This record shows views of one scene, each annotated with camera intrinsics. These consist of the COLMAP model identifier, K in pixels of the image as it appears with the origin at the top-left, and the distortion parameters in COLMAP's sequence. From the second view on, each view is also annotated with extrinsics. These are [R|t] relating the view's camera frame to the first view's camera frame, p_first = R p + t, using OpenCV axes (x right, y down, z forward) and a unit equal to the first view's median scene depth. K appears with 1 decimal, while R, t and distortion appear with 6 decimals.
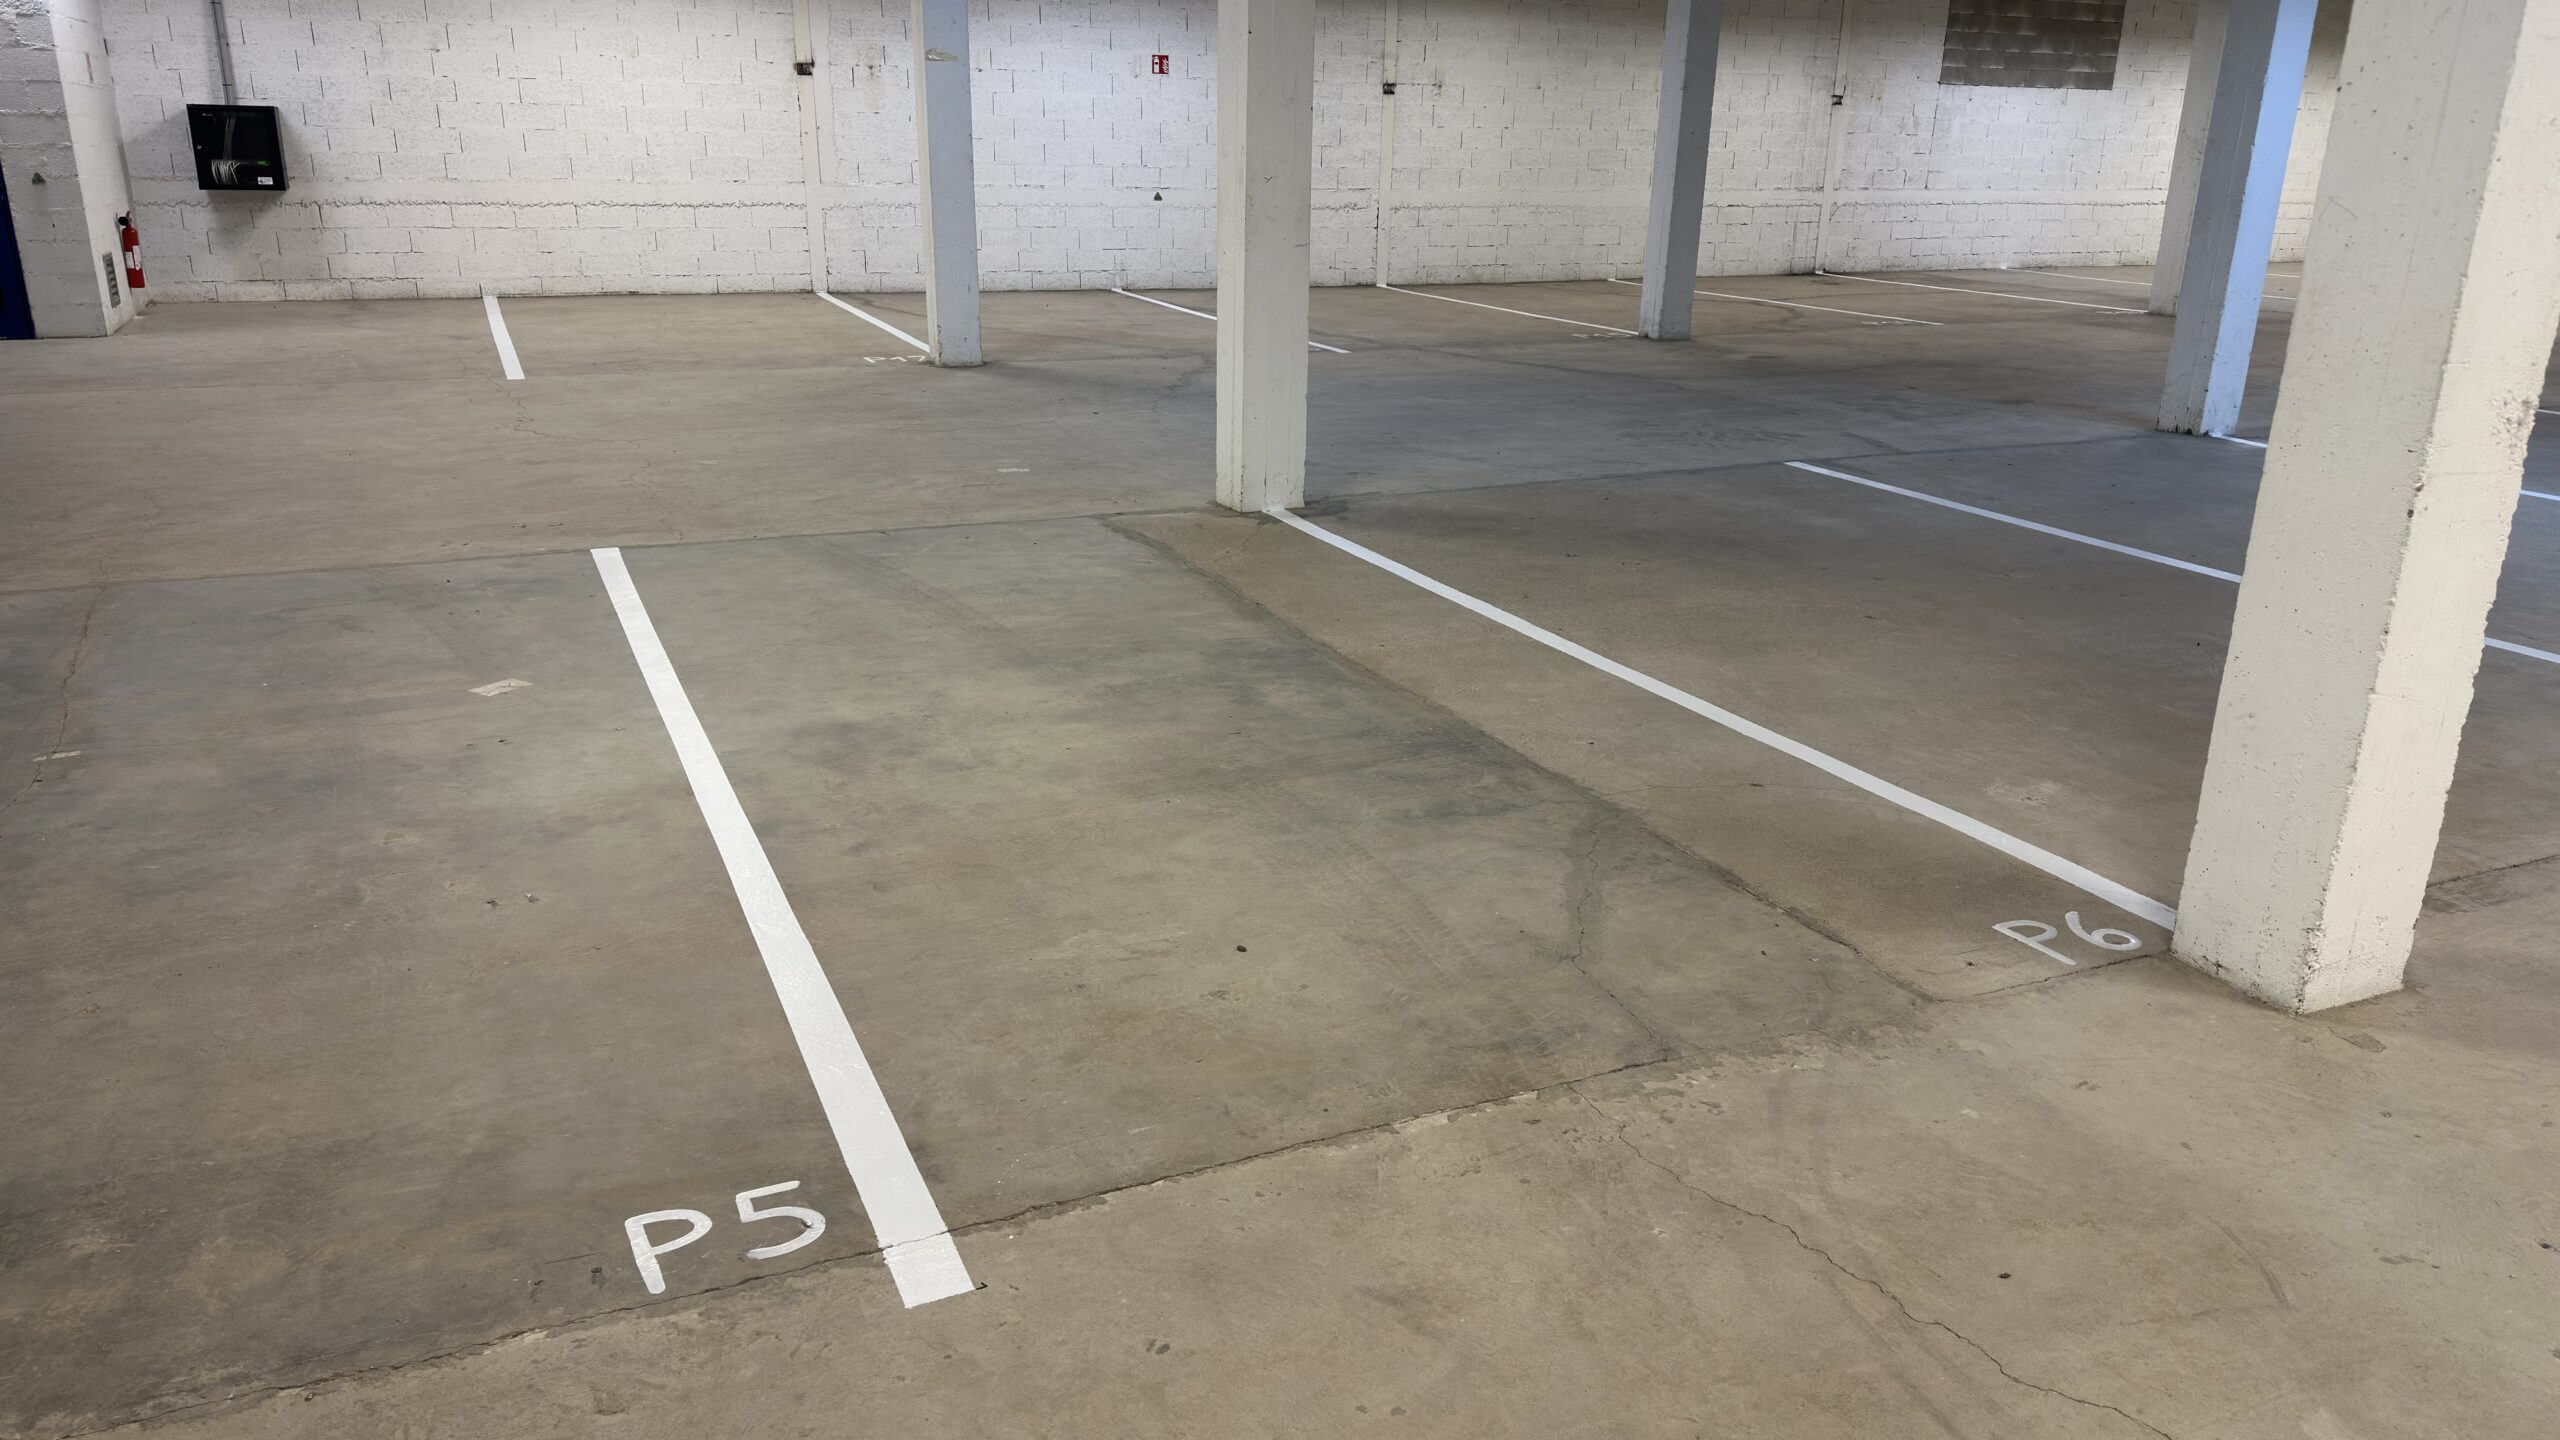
lens RADIAL K [[1792.3, 0, 1290.7], [0, 1792.3, 741.4], [0, 0, 1]] dist [0.156047, -0.293937]
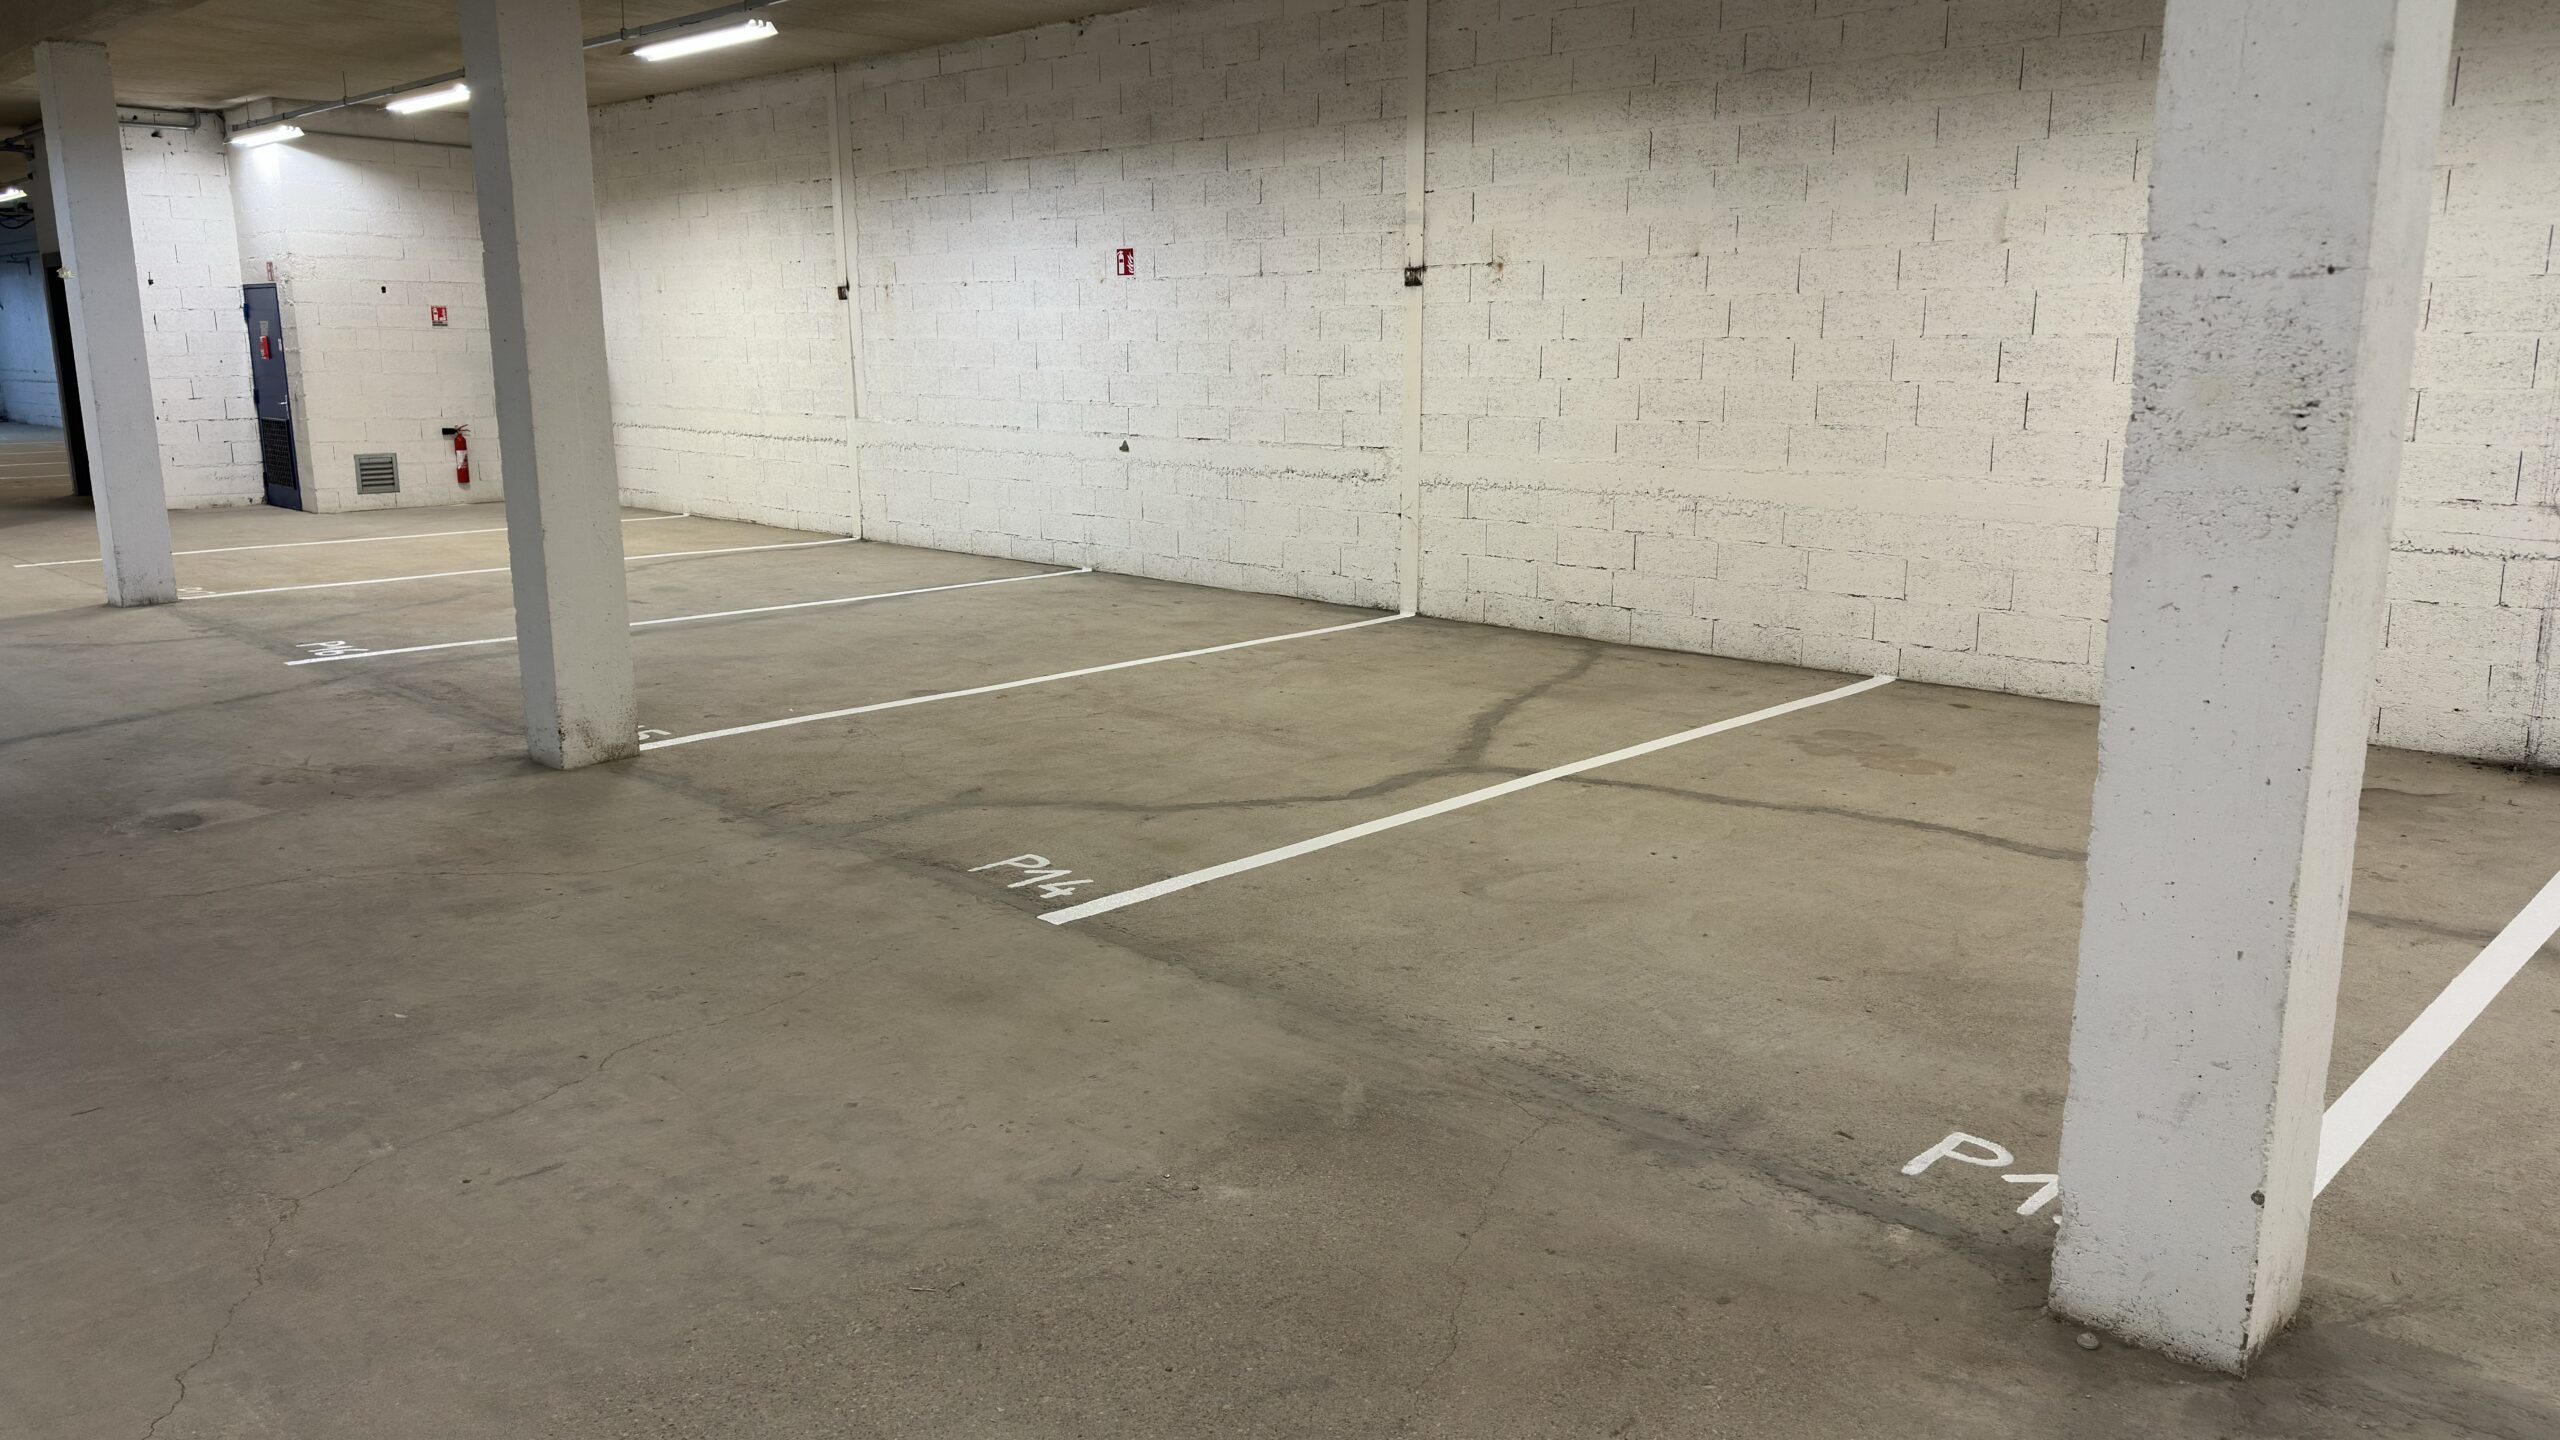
lens RADIAL K [[1787.9, 0, 1289.5], [0, 1787.9, 724.8], [0, 0, 1]] dist [0.120650, -0.167588]
pose [[0.343417, 0.175409, -0.922657, 0.748571], [-0.296253, 0.952481, 0.070812, -0.336934], [0.891234, 0.249022, 0.379064, 1.042342]]
